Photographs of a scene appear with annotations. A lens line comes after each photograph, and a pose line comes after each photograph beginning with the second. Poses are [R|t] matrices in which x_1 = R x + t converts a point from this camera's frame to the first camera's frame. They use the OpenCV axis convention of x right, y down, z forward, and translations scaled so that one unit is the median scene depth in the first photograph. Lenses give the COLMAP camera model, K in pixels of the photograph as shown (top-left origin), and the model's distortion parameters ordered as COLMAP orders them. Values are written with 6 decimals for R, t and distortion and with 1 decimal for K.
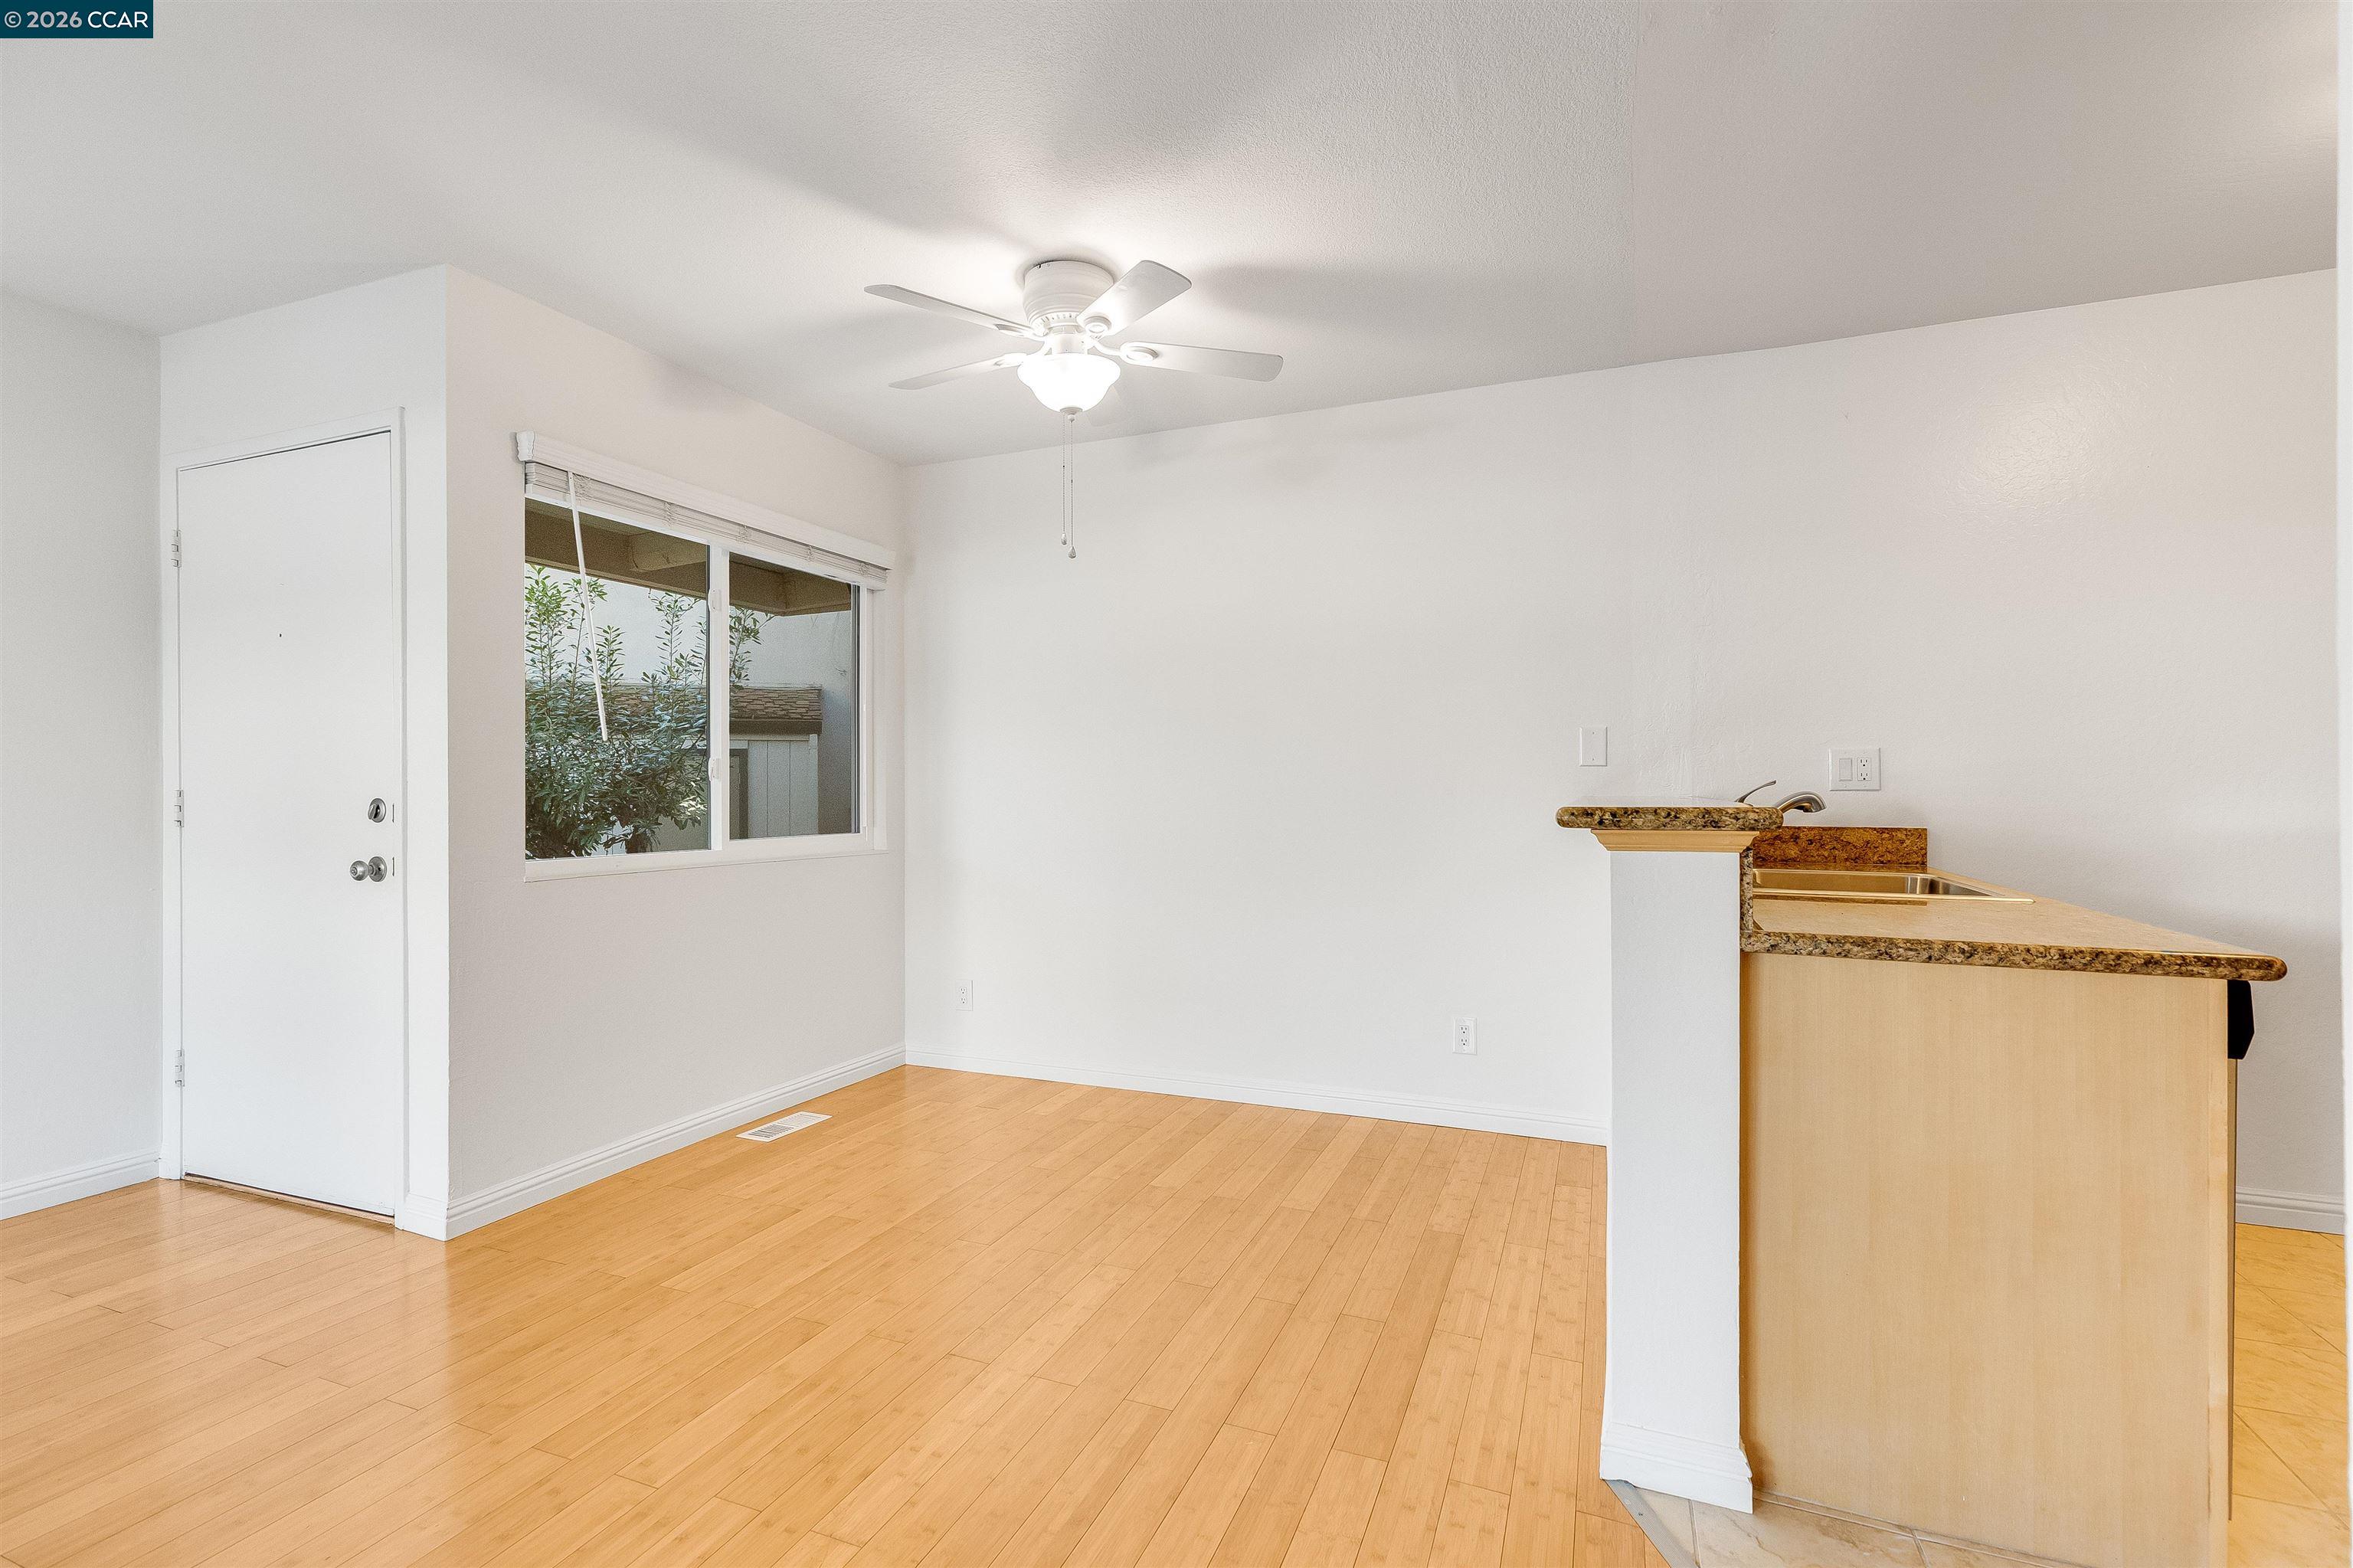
lens RADIAL K [[1049.8, 0, 1181.2], [0, 1049.8, 781.0], [0, 0, 1]] dist [0.004485, 0.000020]
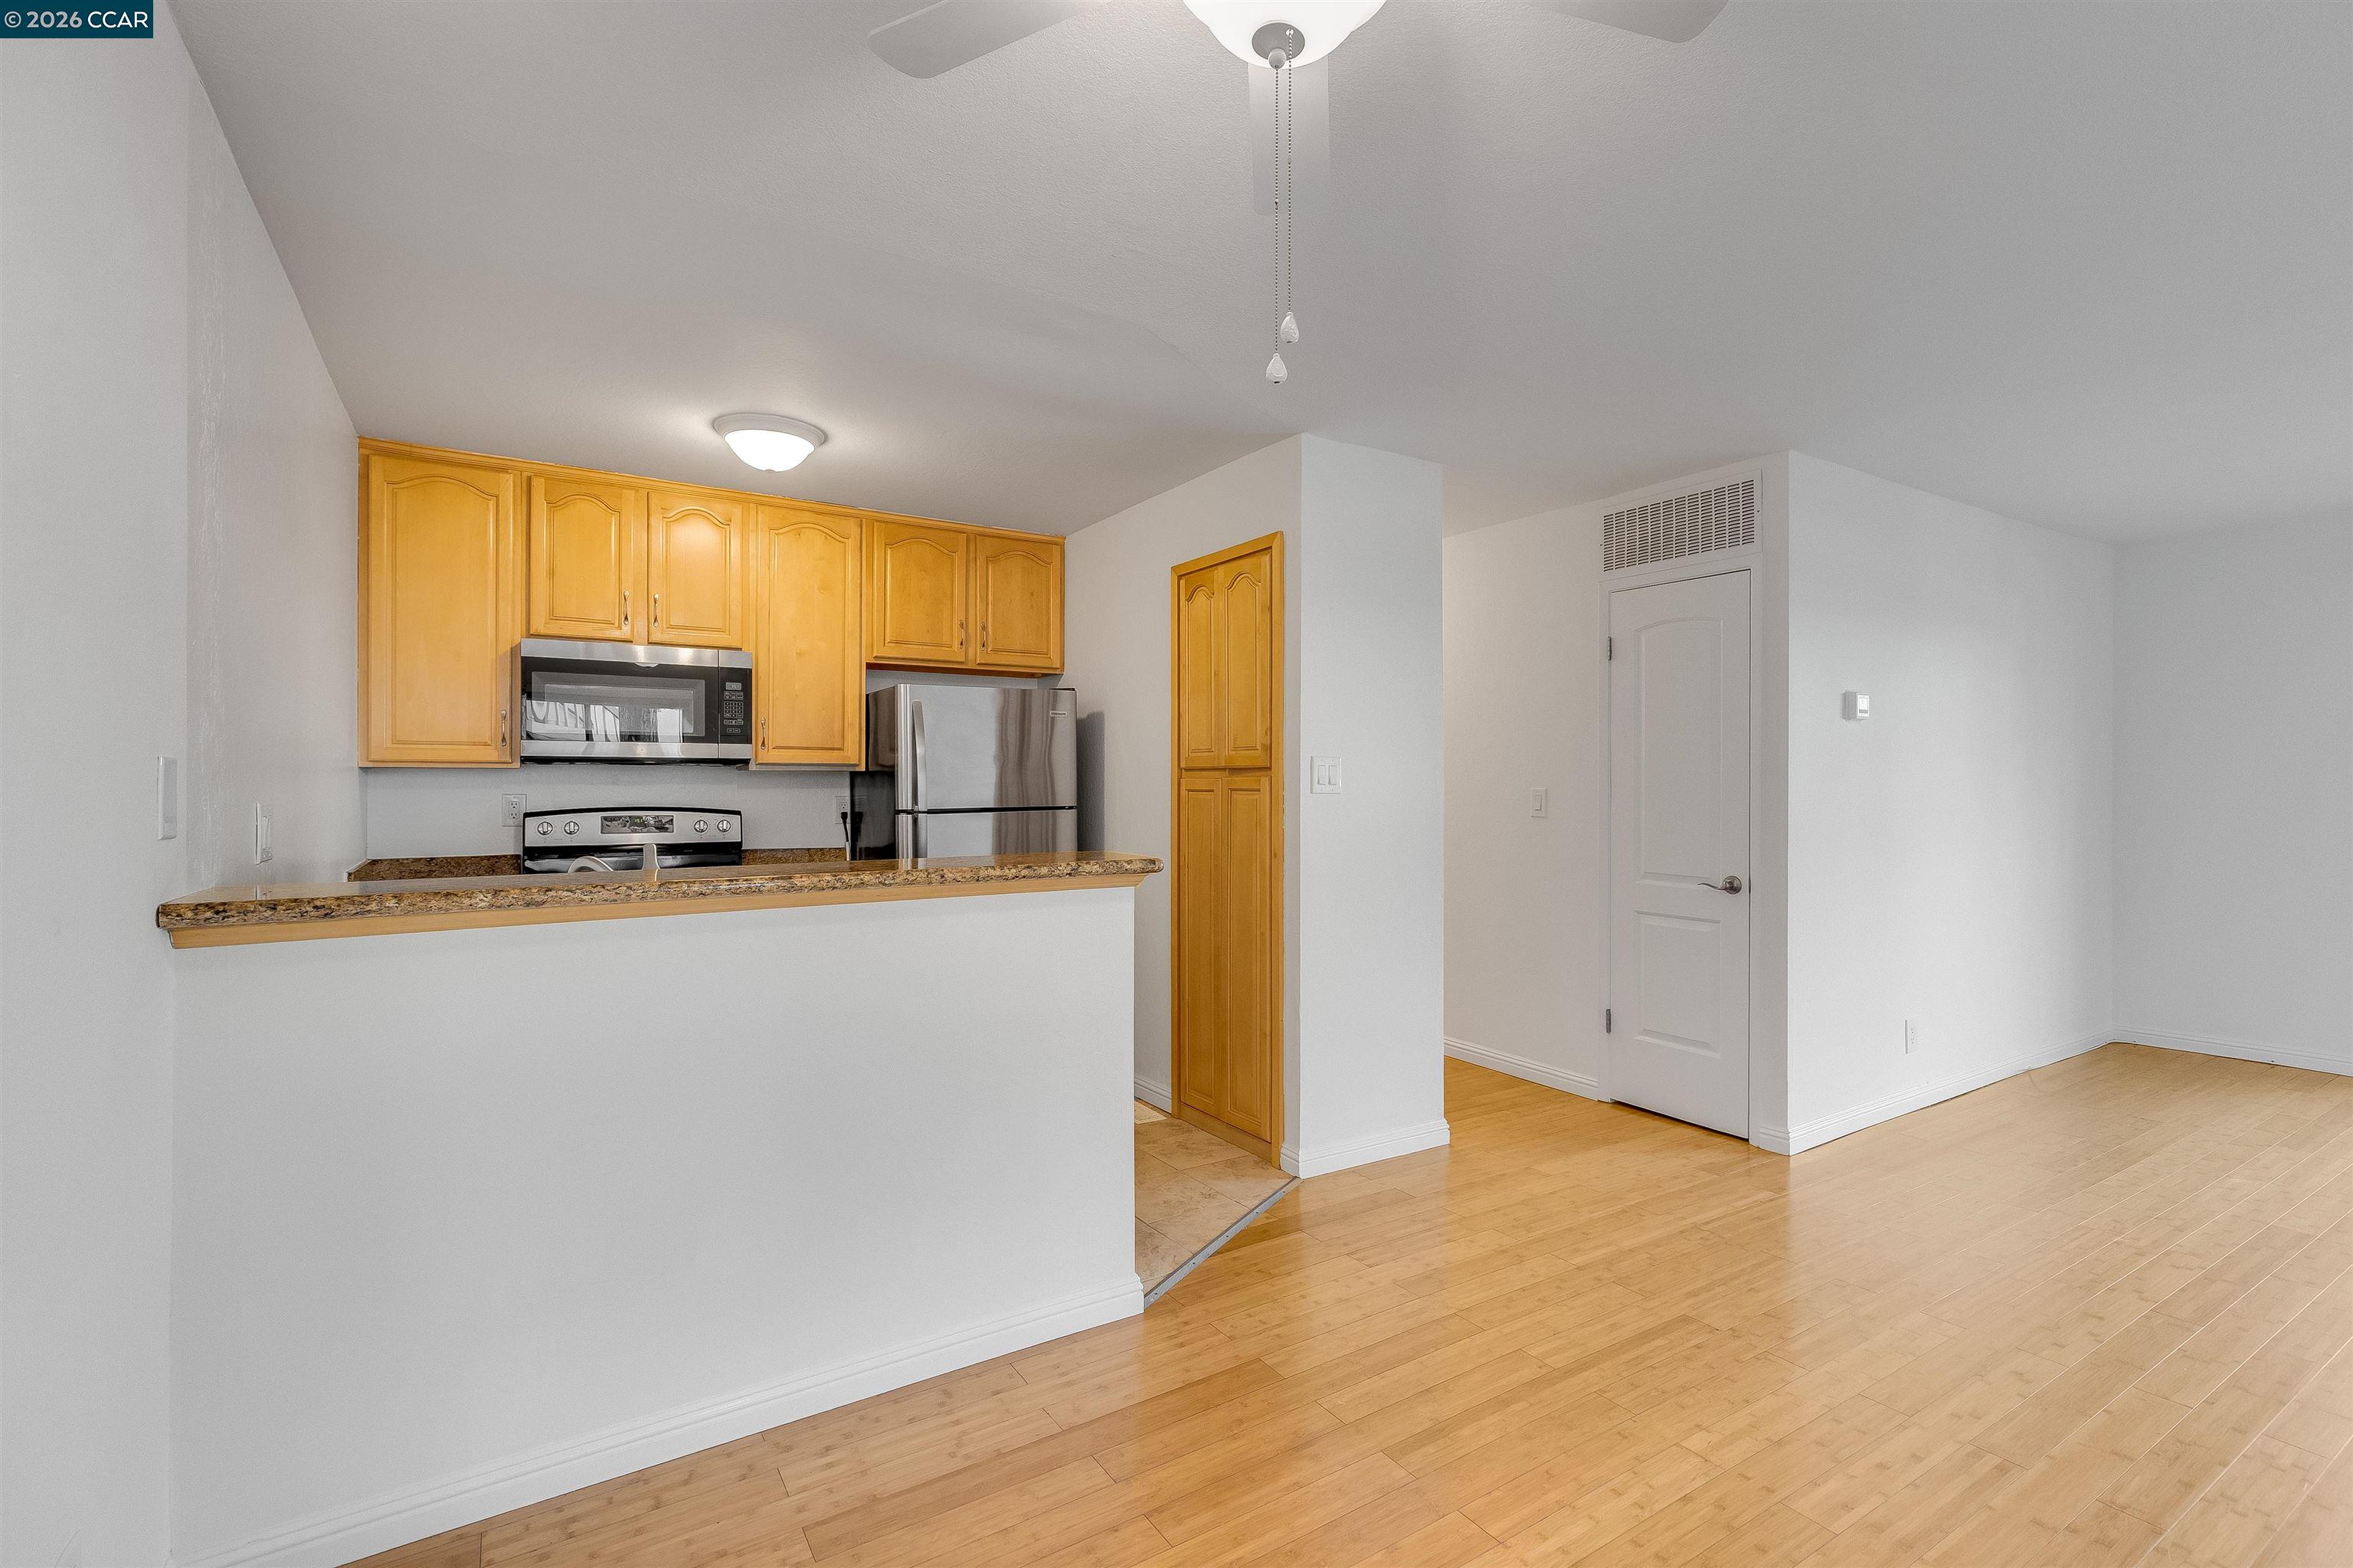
lens RADIAL K [[1051.3, 0, 1192.5], [0, 1051.3, 782.3], [0, 0, 1]] dist [0.008292, -0.001084]
pose [[-0.816869, 0.005790, 0.576795, -0.324316], [0.000209, 0.999953, -0.009742, -0.041807], [-0.576824, -0.007837, -0.816831, 1.371767]]
